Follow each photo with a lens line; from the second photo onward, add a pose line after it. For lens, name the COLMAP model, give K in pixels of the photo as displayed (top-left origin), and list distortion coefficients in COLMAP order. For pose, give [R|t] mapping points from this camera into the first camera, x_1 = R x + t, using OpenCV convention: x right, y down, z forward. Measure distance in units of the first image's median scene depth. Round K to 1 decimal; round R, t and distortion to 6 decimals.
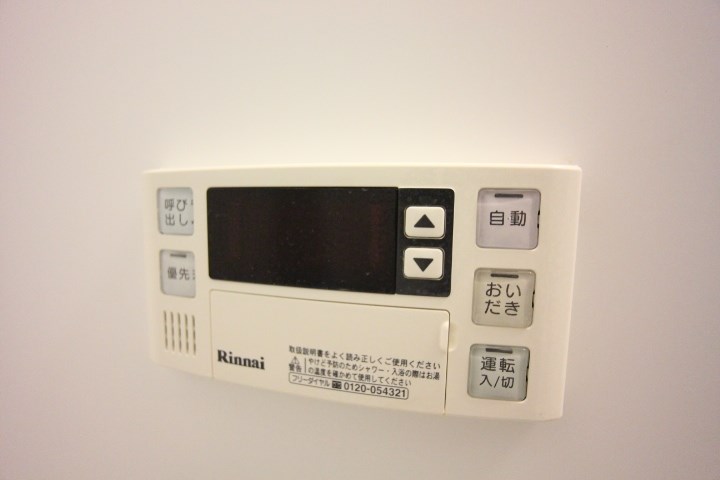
lens RADIAL K [[367.3, 0, 360.3], [0, 367.3, 239.9], [0, 0, 1]] dist [-0.032280, 0.010135]
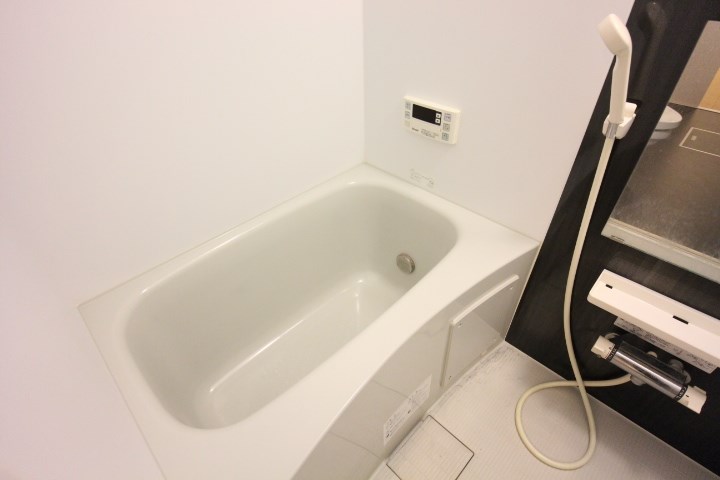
lens RADIAL K [[367.3, 0, 361.3], [0, 367.3, 240.4], [0, 0, 1]] dist [-0.032280, 0.010135]
pose [[0.864672, 0.290198, -0.410034, 2.519926], [-0.007176, 0.823304, 0.567555, -2.101705], [0.502286, -0.487806, 0.713970, -6.174322]]
